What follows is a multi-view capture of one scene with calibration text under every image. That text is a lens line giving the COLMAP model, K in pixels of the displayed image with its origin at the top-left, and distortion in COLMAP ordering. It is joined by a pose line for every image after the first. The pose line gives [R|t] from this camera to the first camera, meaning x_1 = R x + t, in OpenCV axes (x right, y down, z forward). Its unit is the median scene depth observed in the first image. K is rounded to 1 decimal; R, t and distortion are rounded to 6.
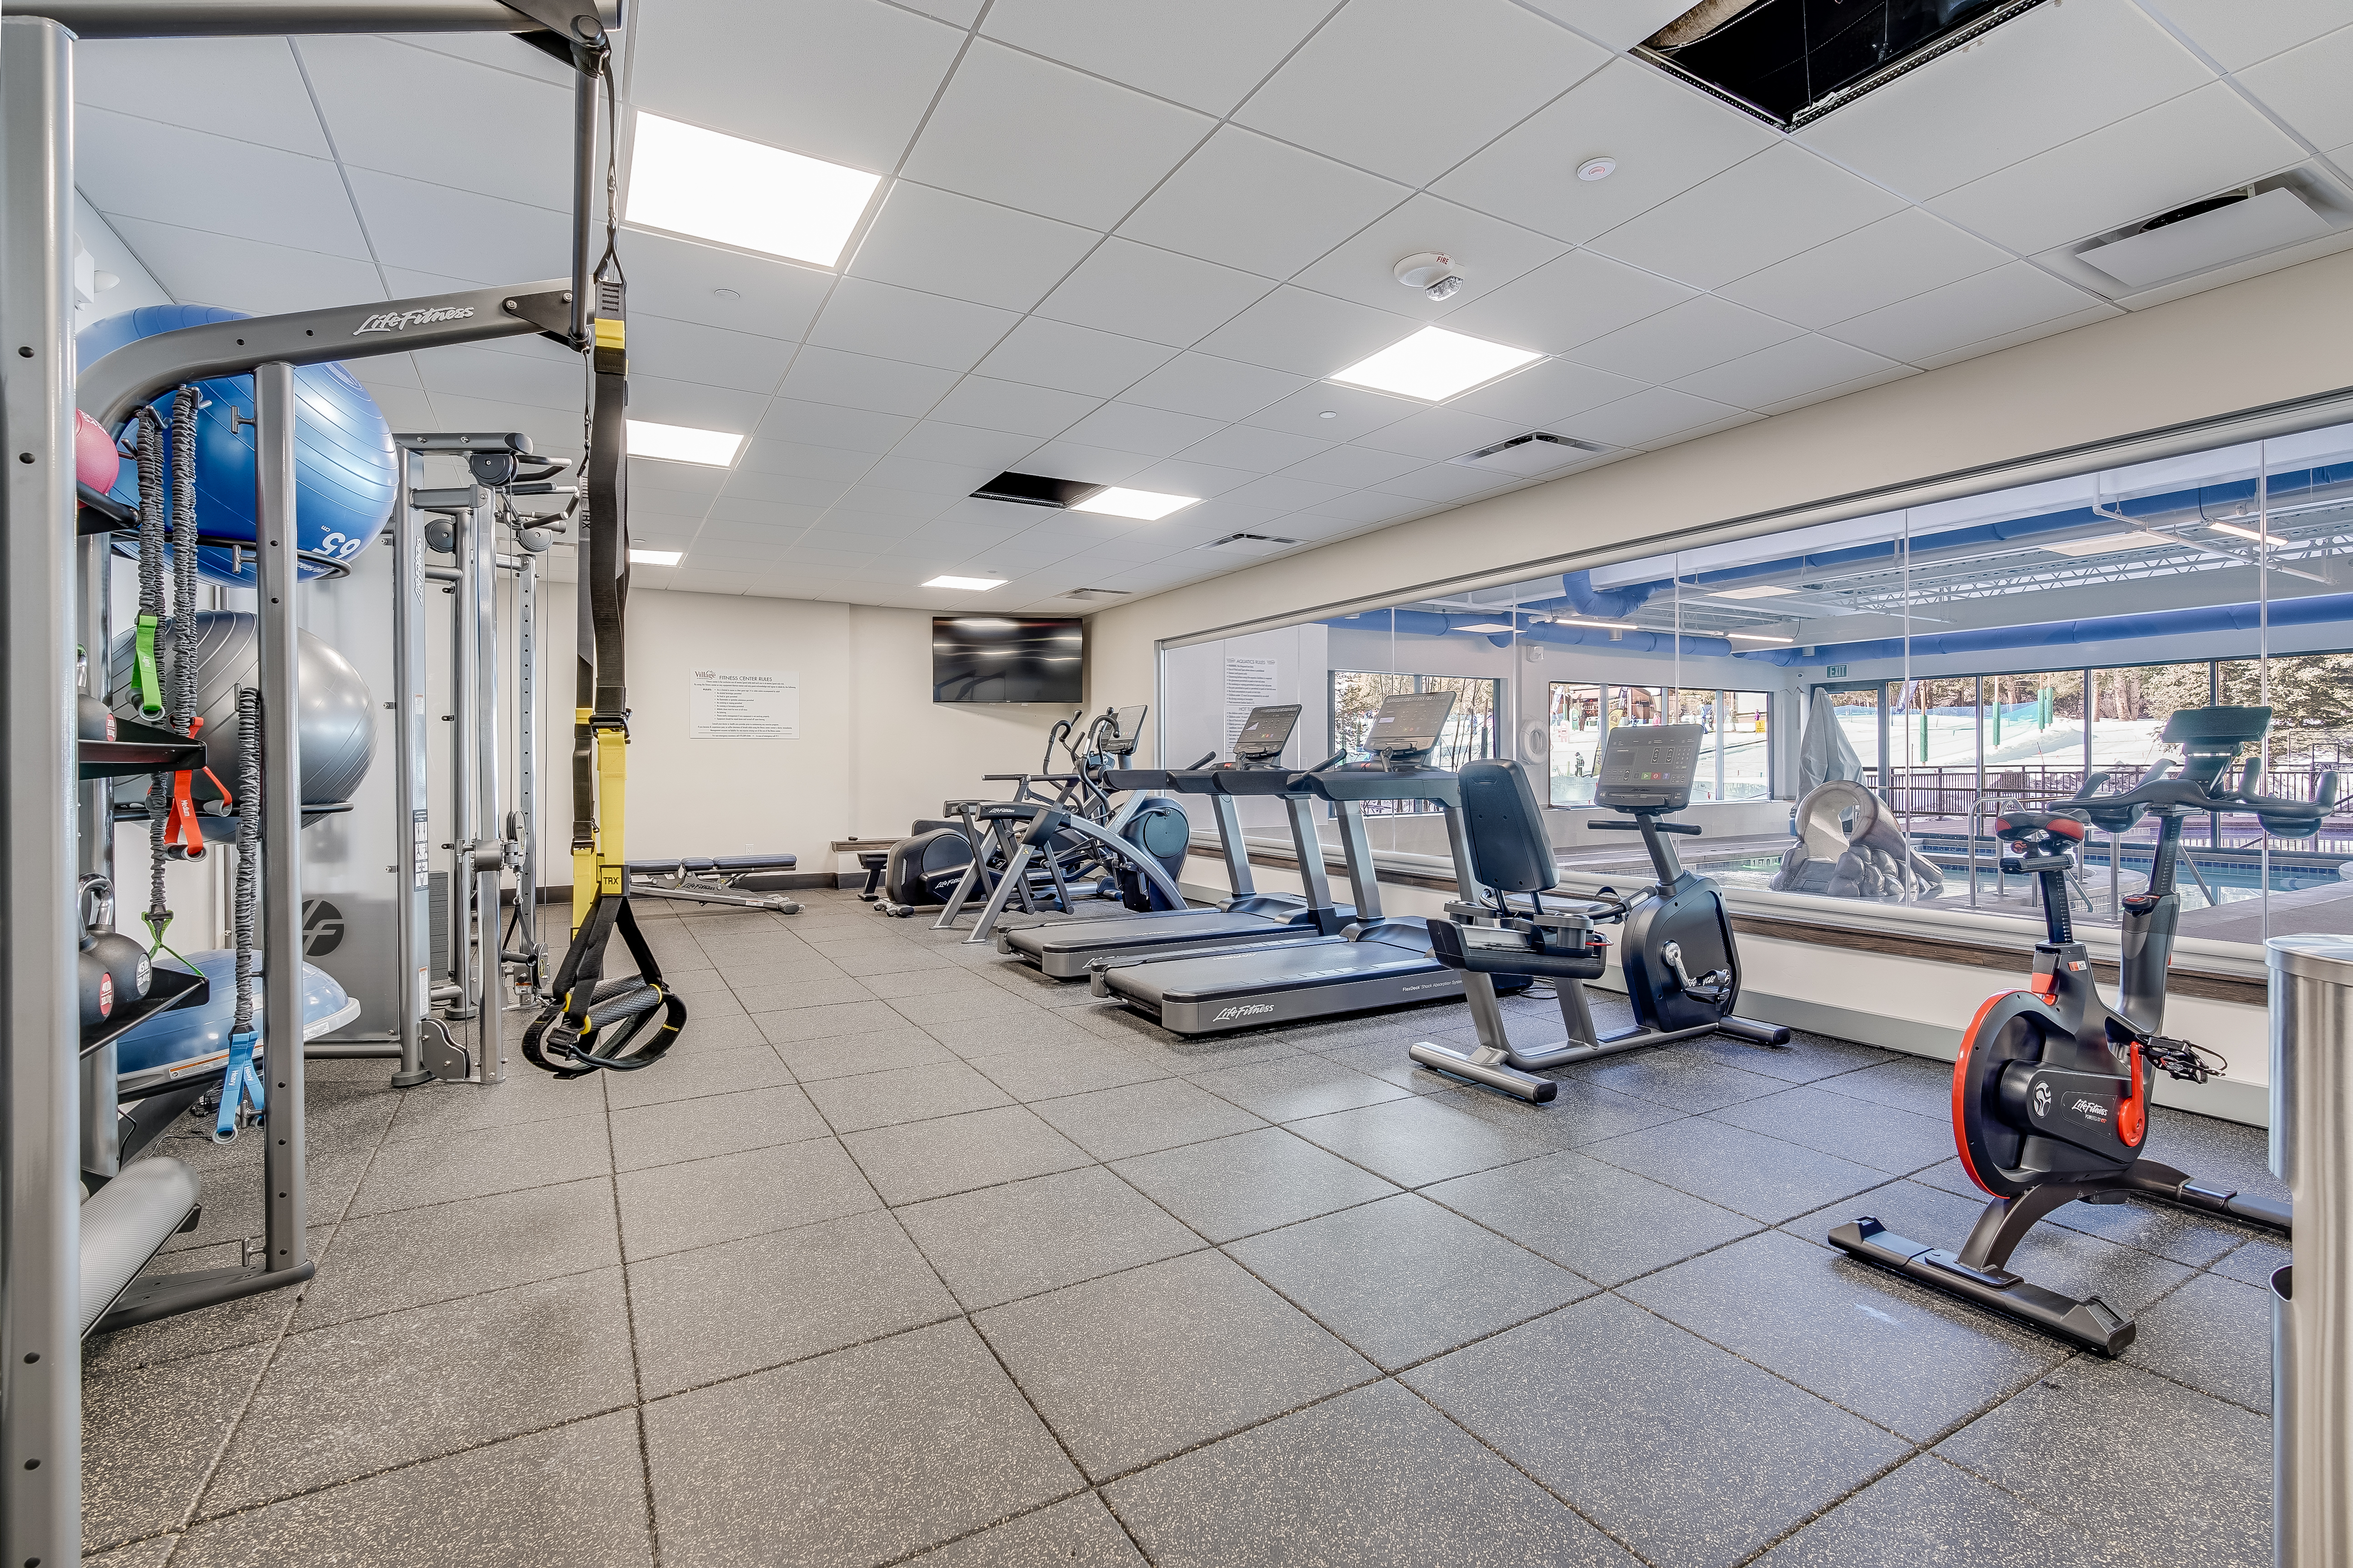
lens RADIAL K [[1054.2, 0, 1172.1], [0, 1054.2, 776.1], [0, 0, 1]] dist [0.001329, 0.000113]
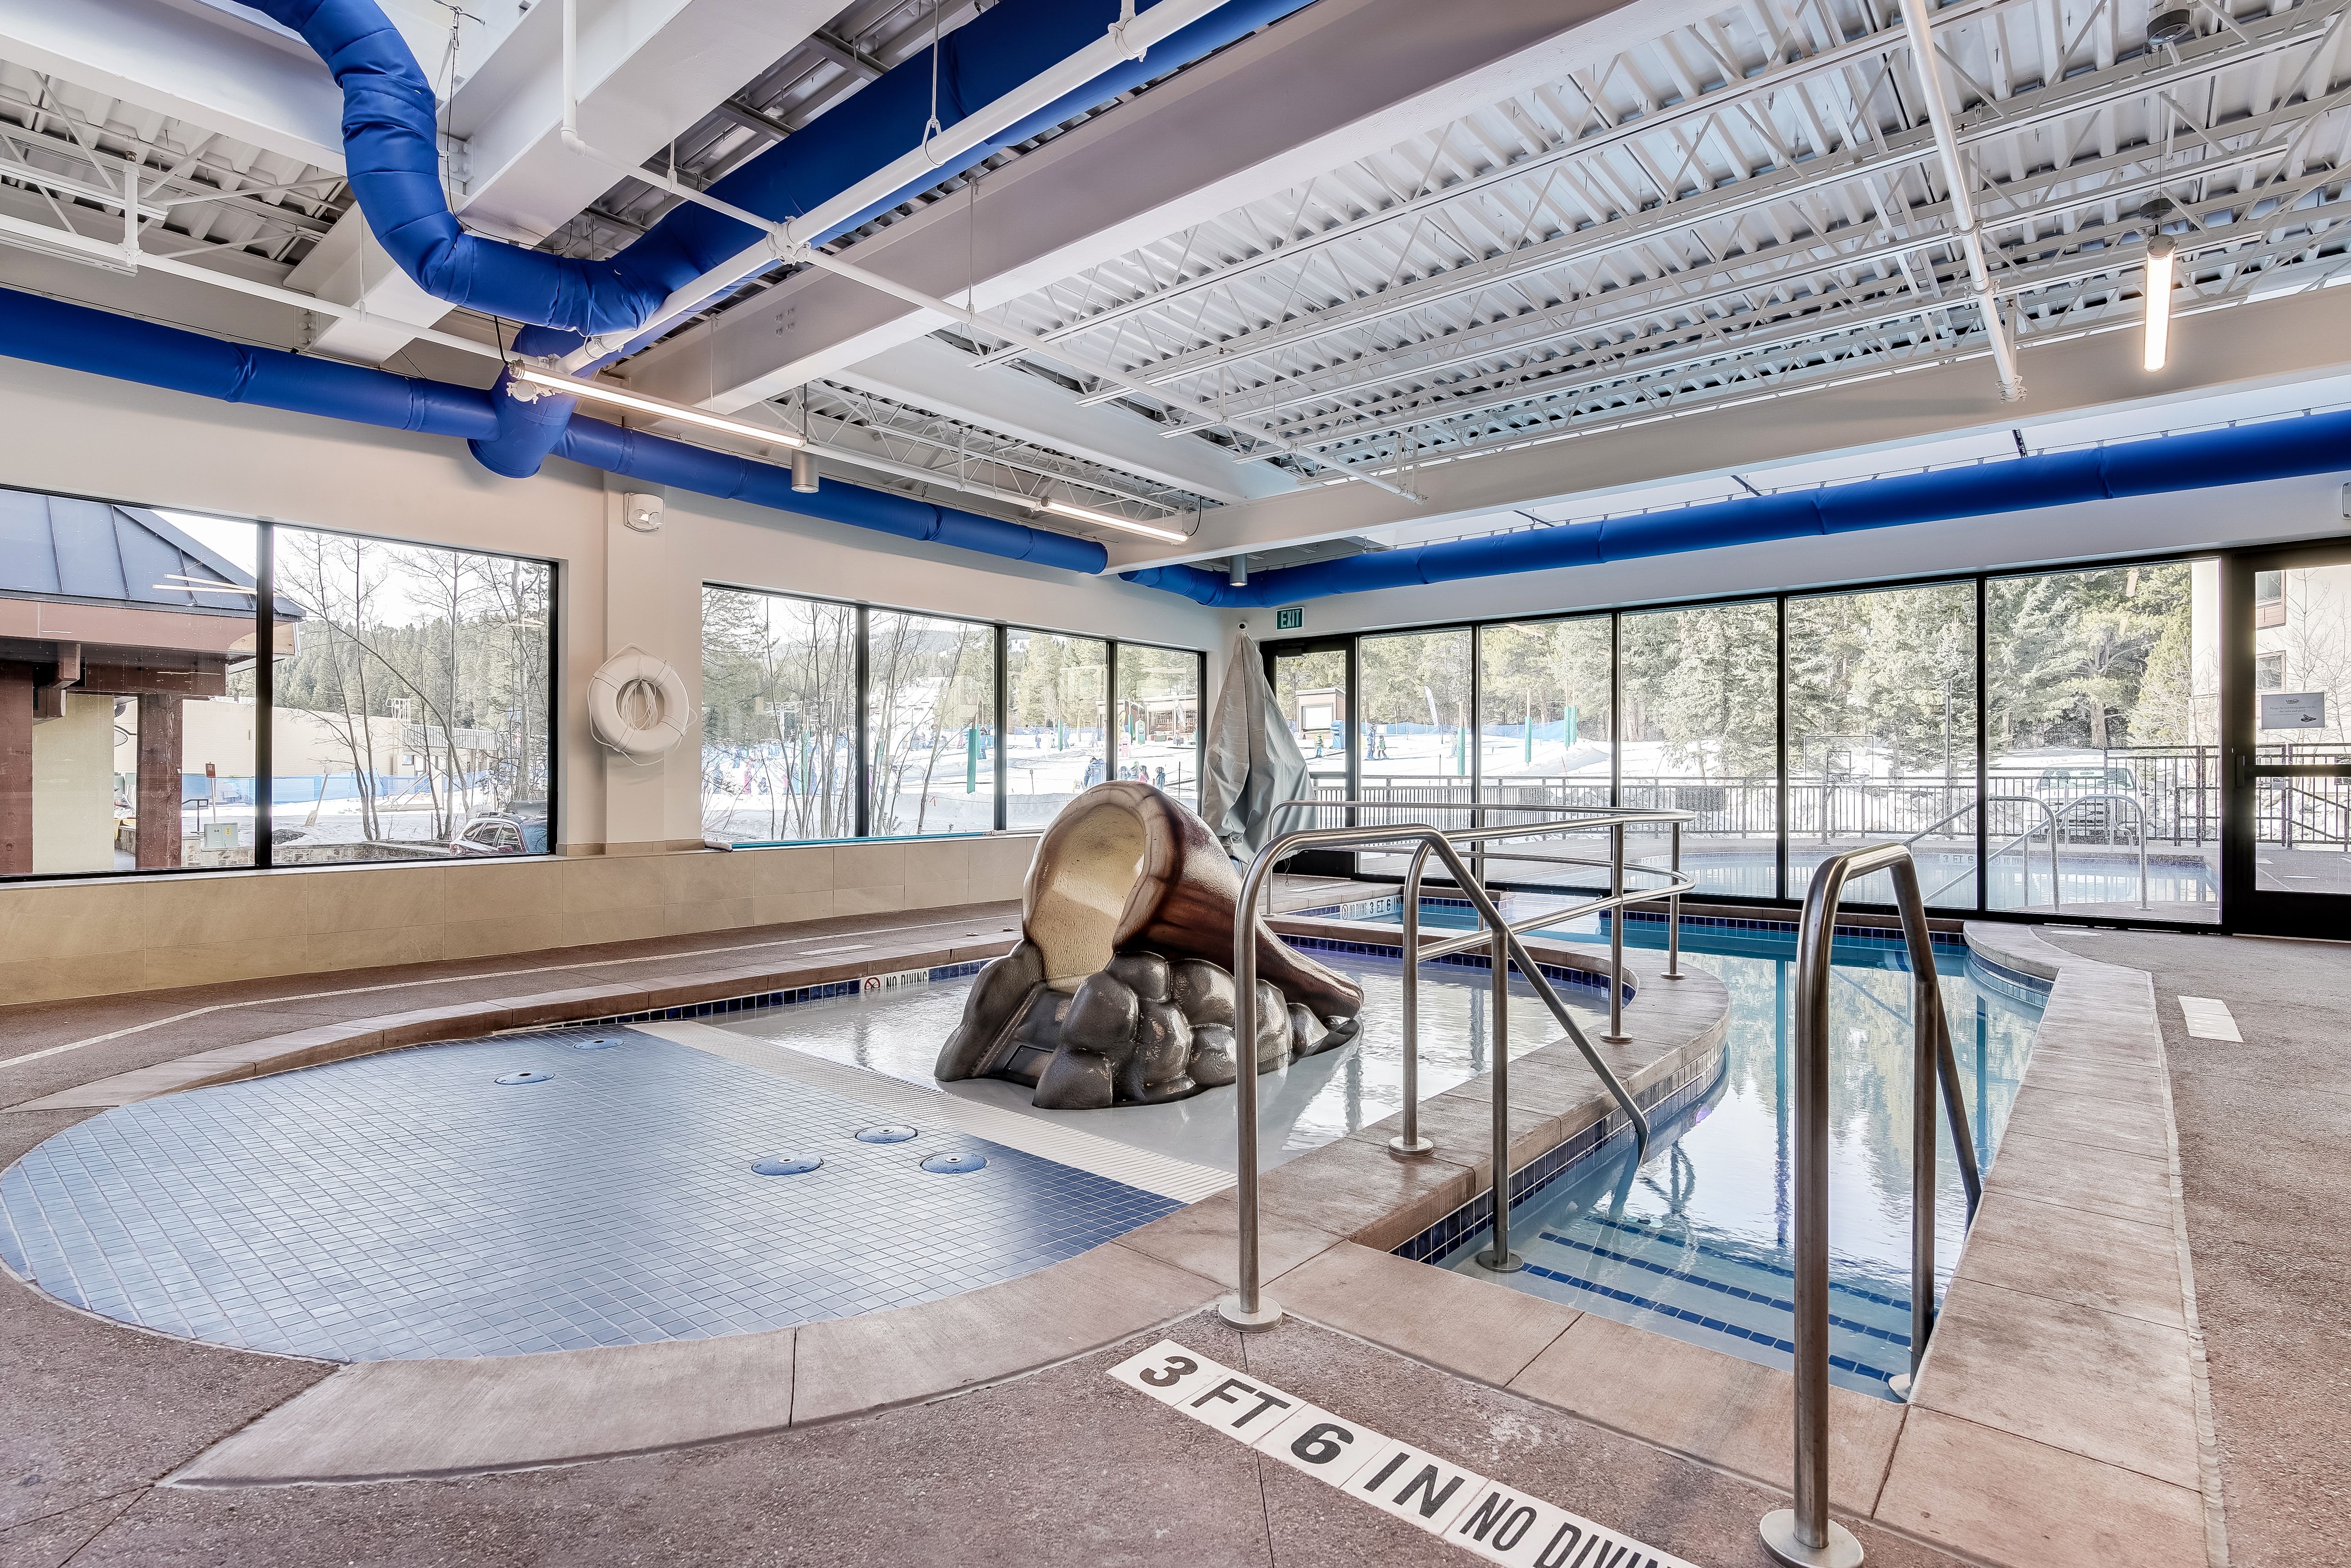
lens RADIAL K [[1129.9, 0, 1175.5], [0, 1129.9, 782.8], [0, 0, 1]] dist [-0.002986, 0.000831]
pose [[0.938326, 0.005682, 0.345706, 0.367416], [-0.001493, 0.999922, -0.012383, 0.006961], [-0.345750, 0.011103, 0.938261, 0.432599]]
